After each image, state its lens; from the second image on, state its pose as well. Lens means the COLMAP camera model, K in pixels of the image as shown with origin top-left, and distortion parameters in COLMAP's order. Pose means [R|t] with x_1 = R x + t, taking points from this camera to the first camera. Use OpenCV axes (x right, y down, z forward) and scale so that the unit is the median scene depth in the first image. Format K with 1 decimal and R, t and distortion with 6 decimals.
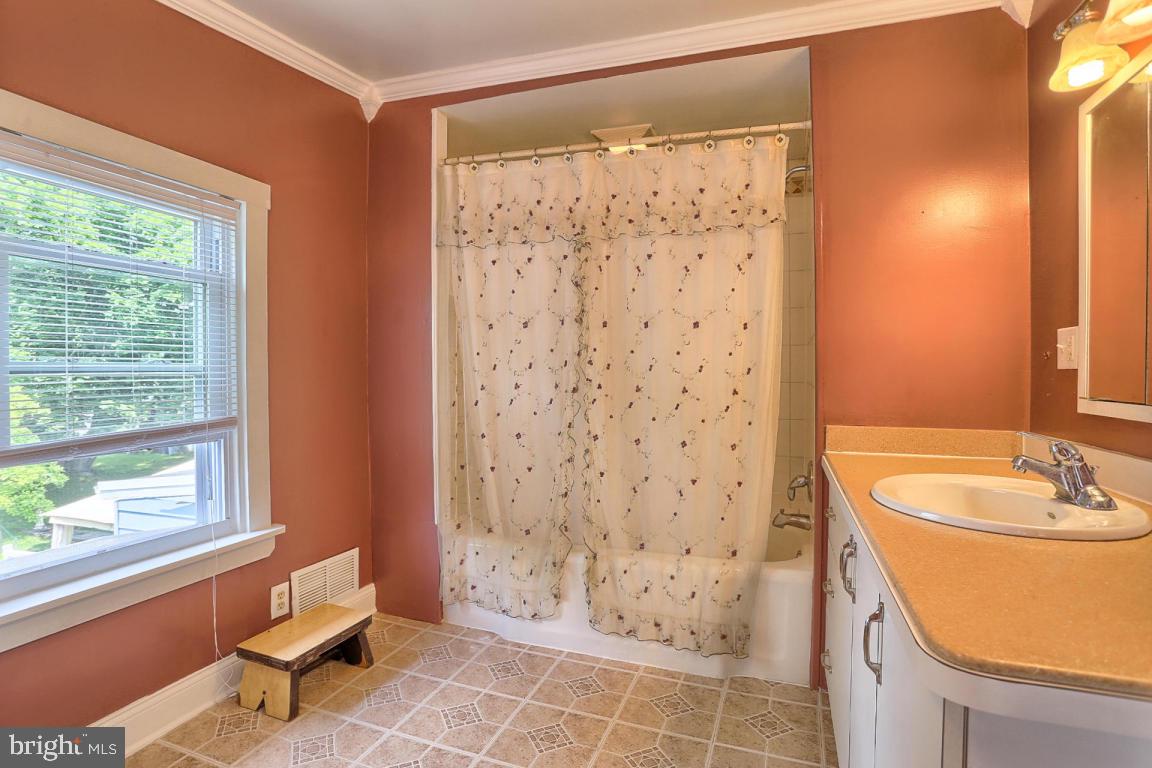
lens RADIAL K [[563.1, 0, 566.9], [0, 563.1, 377.9], [0, 0, 1]] dist [-0.070913, 0.025237]
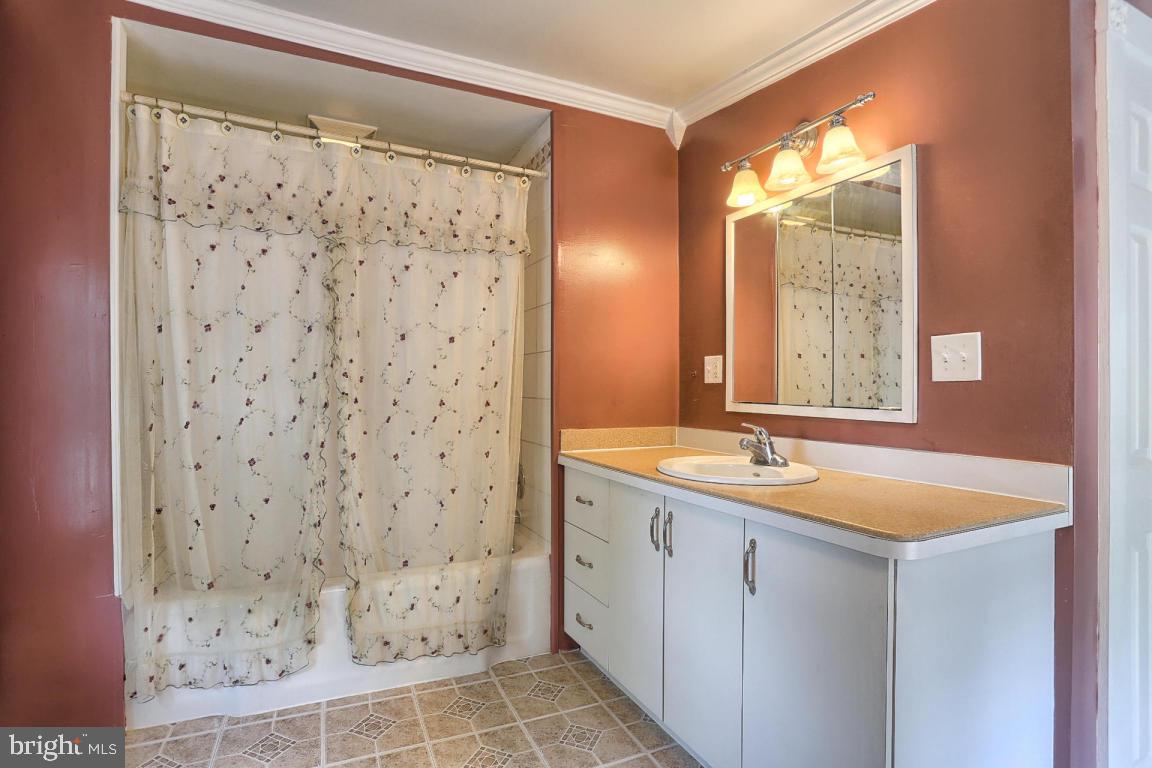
lens RADIAL K [[563.1, 0, 574.1], [0, 563.1, 384.1], [0, 0, 1]] dist [-0.070913, 0.025237]
pose [[0.716632, 0.000577, 0.697452, -0.327669], [0.006281, 0.999954, -0.007281, -0.003438], [-0.697424, 0.009598, 0.716595, 0.096209]]
